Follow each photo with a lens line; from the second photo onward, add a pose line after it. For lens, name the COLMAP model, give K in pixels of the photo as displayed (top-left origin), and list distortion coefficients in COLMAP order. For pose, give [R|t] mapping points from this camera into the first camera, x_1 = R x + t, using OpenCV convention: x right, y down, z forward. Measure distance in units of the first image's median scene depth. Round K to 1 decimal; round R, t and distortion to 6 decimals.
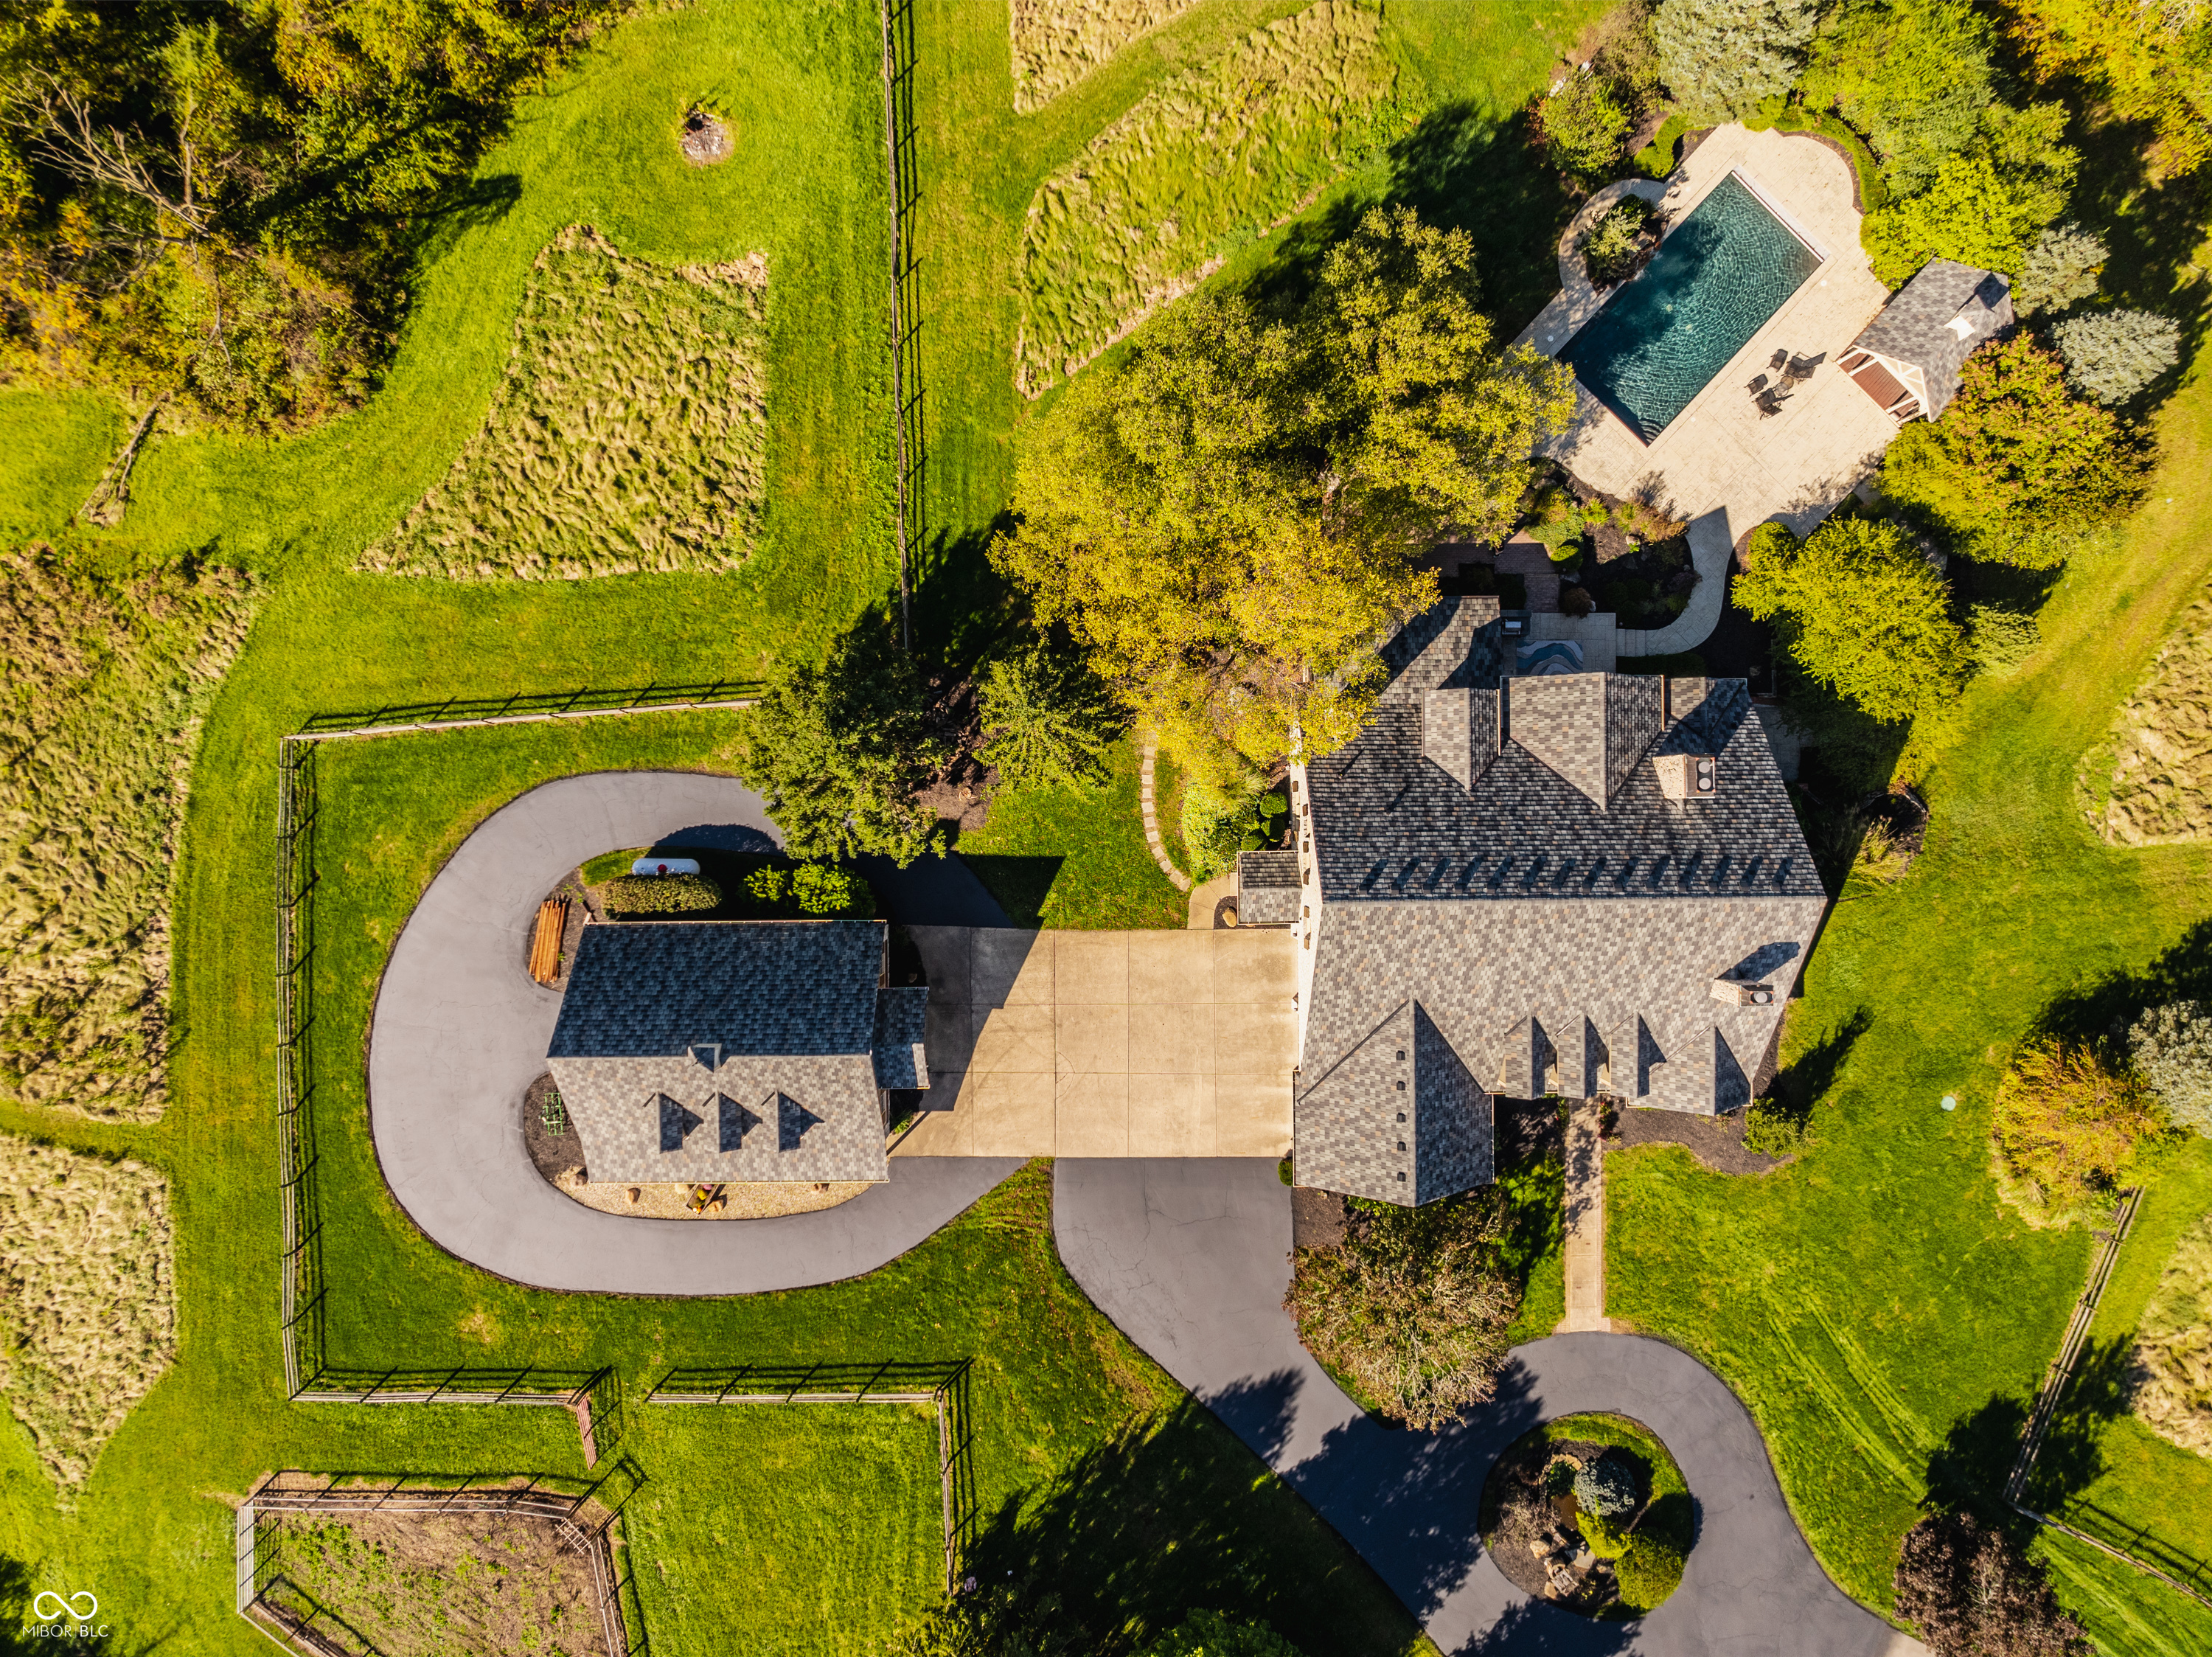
lens RADIAL K [[1555.6, 0, 1102.4], [0, 1555.6, 820.5], [0, 0, 1]] dist [-0.038427, 0.004934]
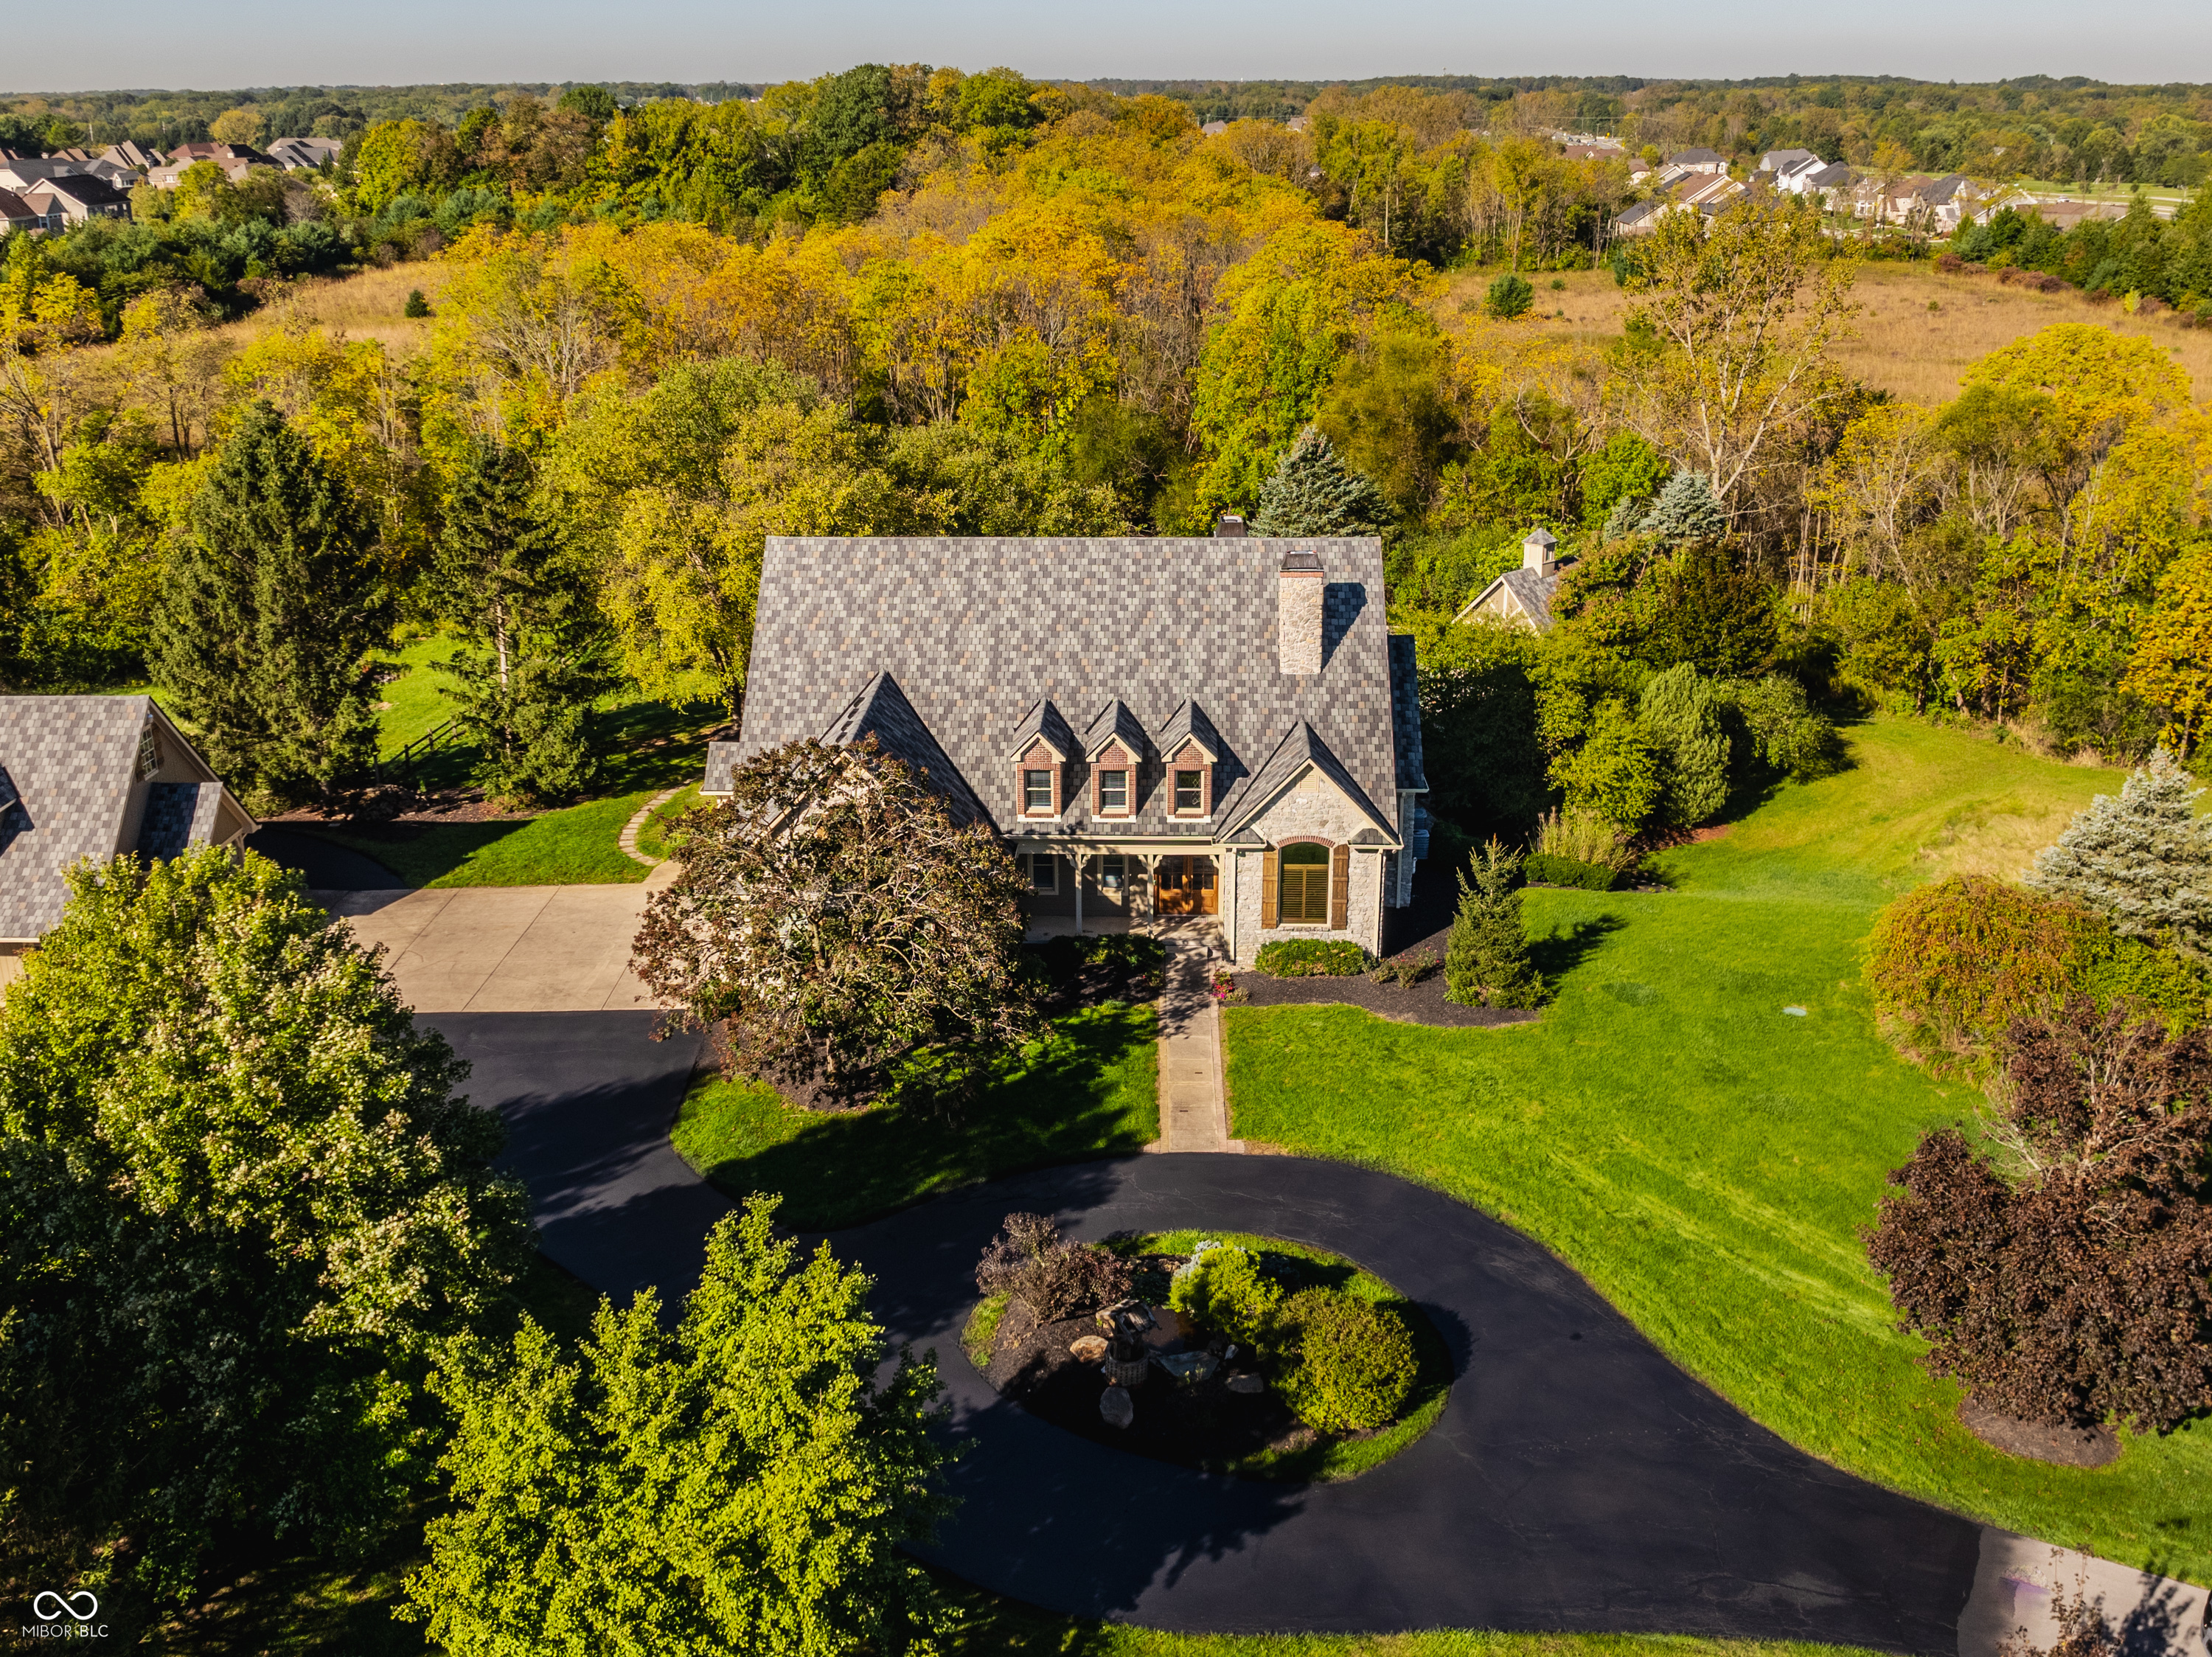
lens RADIAL K [[2144.9, 0, 1093.8], [0, 2144.9, 825.8], [0, 0, 1]] dist [-0.038372, 0.000000]
pose [[0.999045, -0.000573, -0.043680, 0.309821], [-0.041088, 0.327187, -0.944066, 0.998352], [0.014832, 0.944959, 0.326852, 0.650479]]
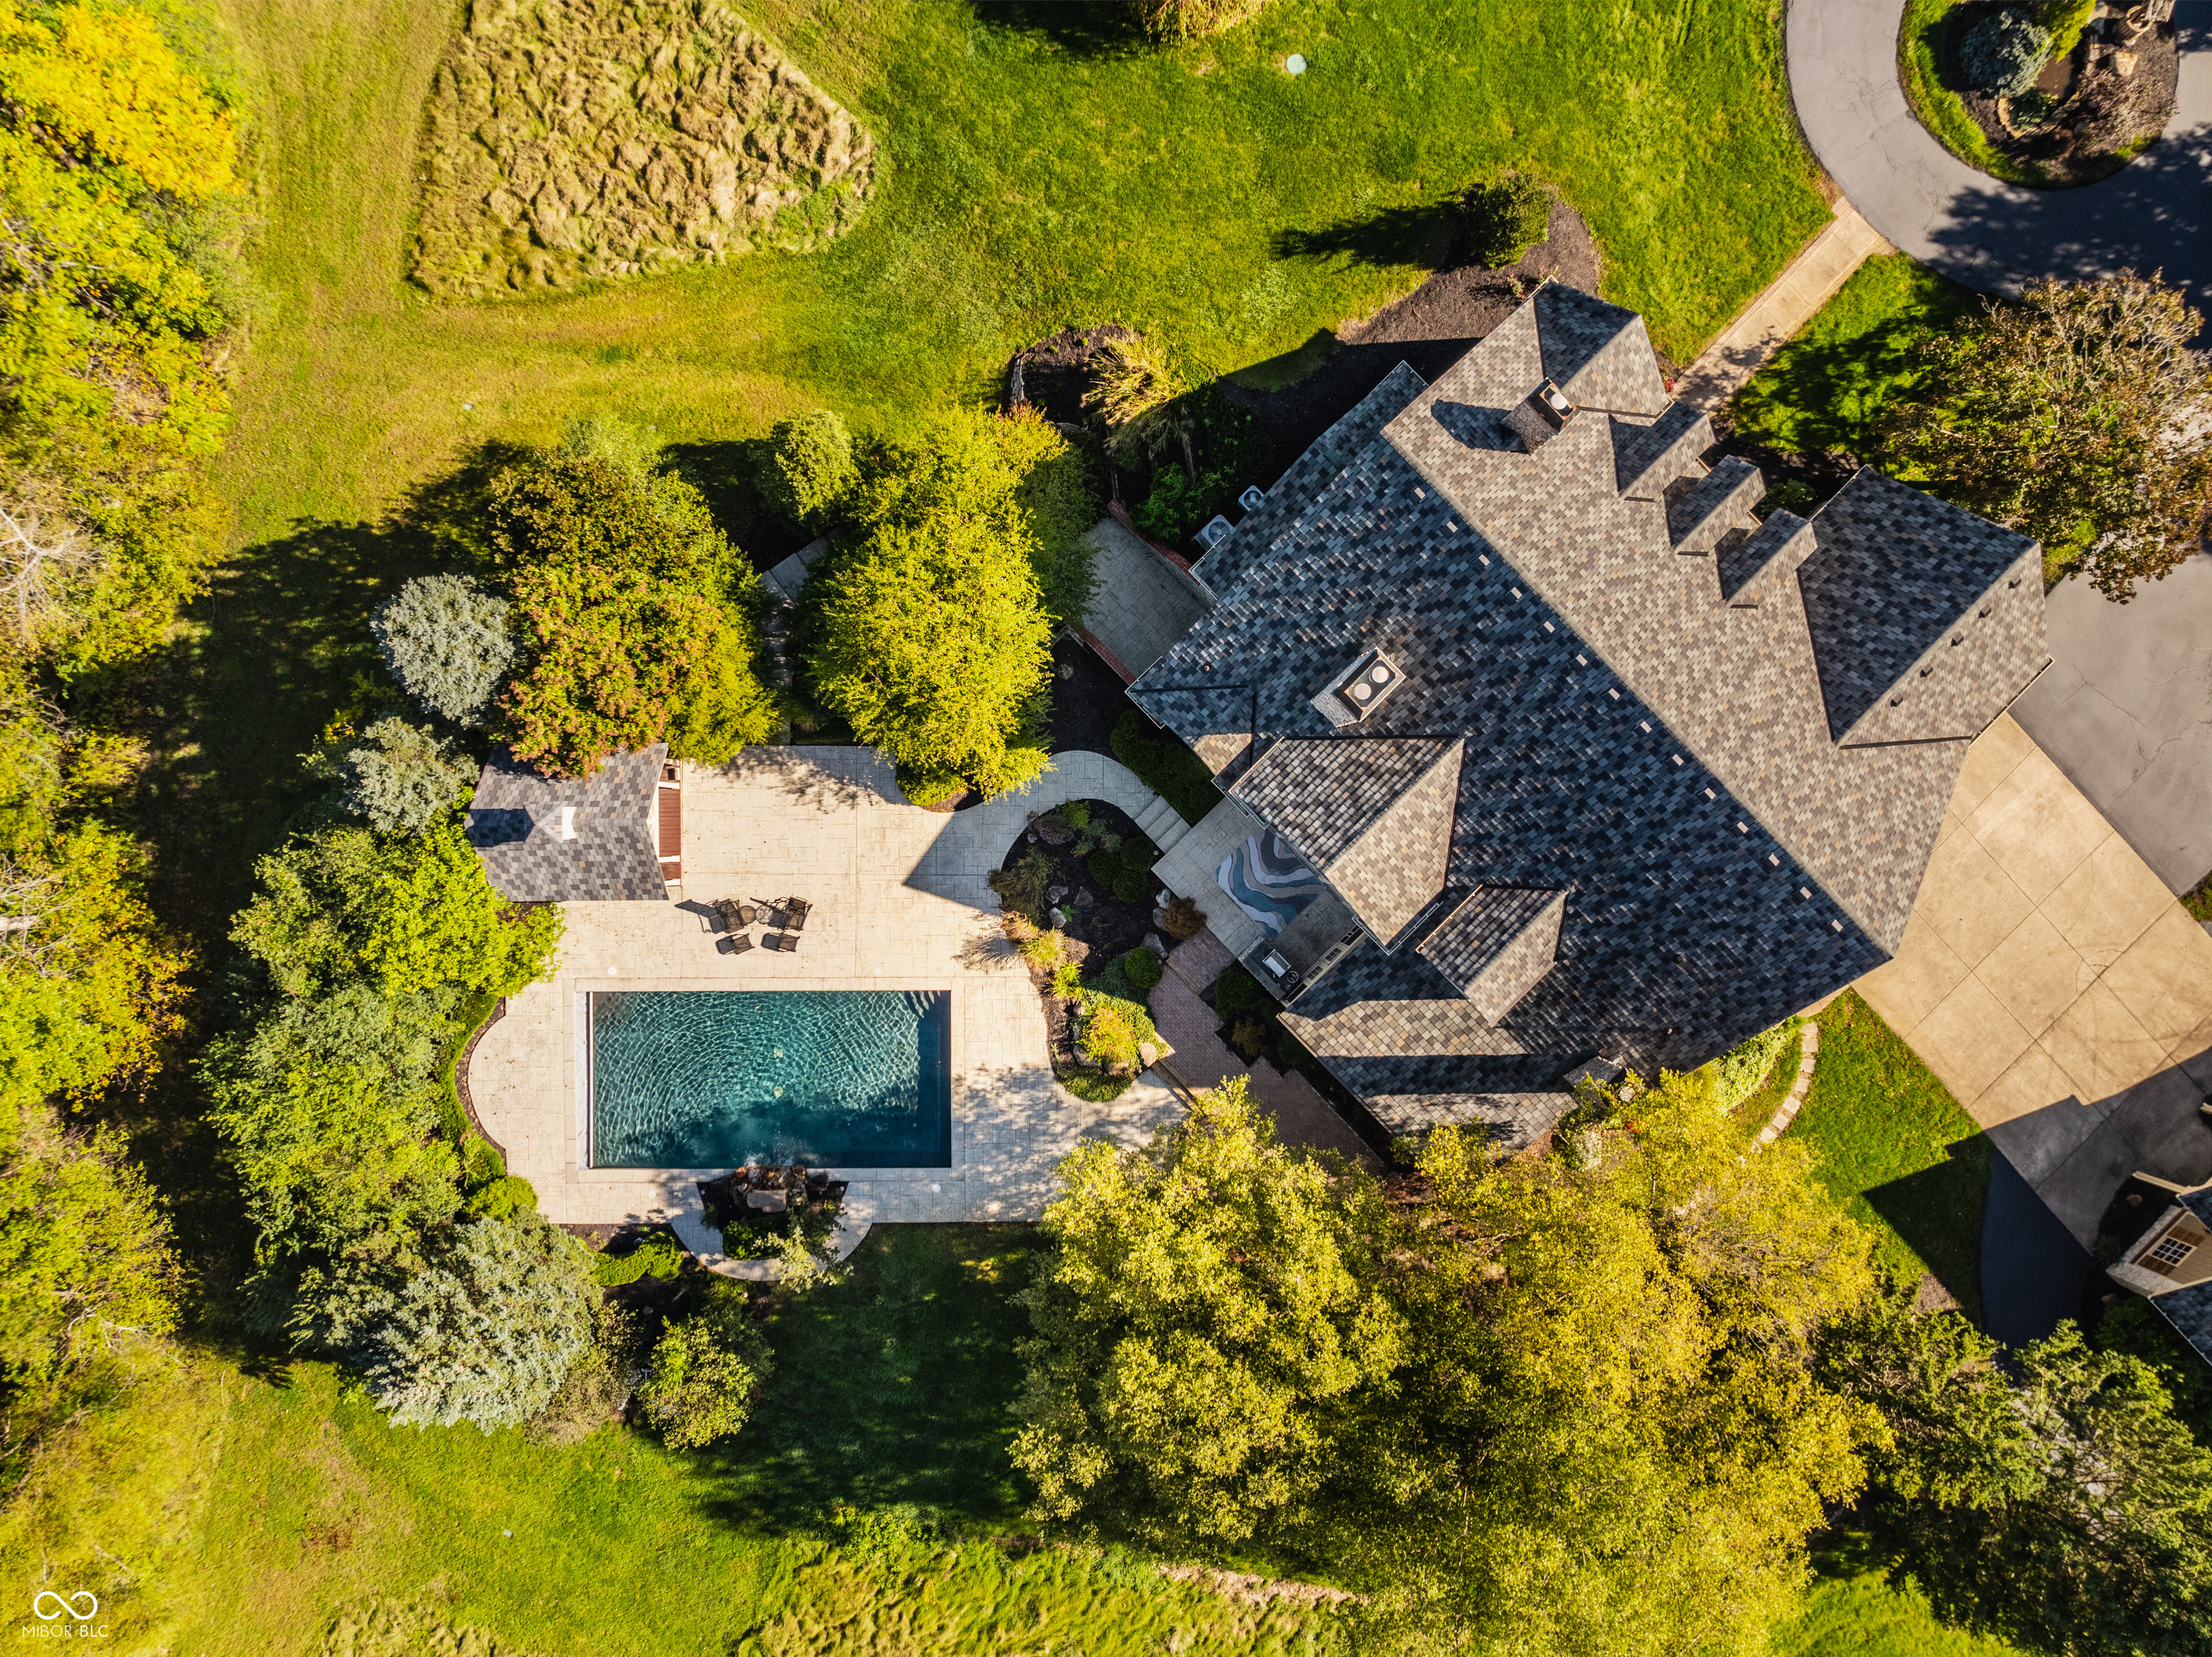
lens RADIAL K [[1555.6, 0, 1107.0], [0, 1555.6, 826.1], [0, 0, 1]] dist [-0.038427, 0.004934]
pose [[-0.693714, -0.719893, -0.022698, 0.374486], [0.720116, -0.693850, -0.002515, -0.131884], [-0.013939, -0.018090, 0.999739, 0.265578]]
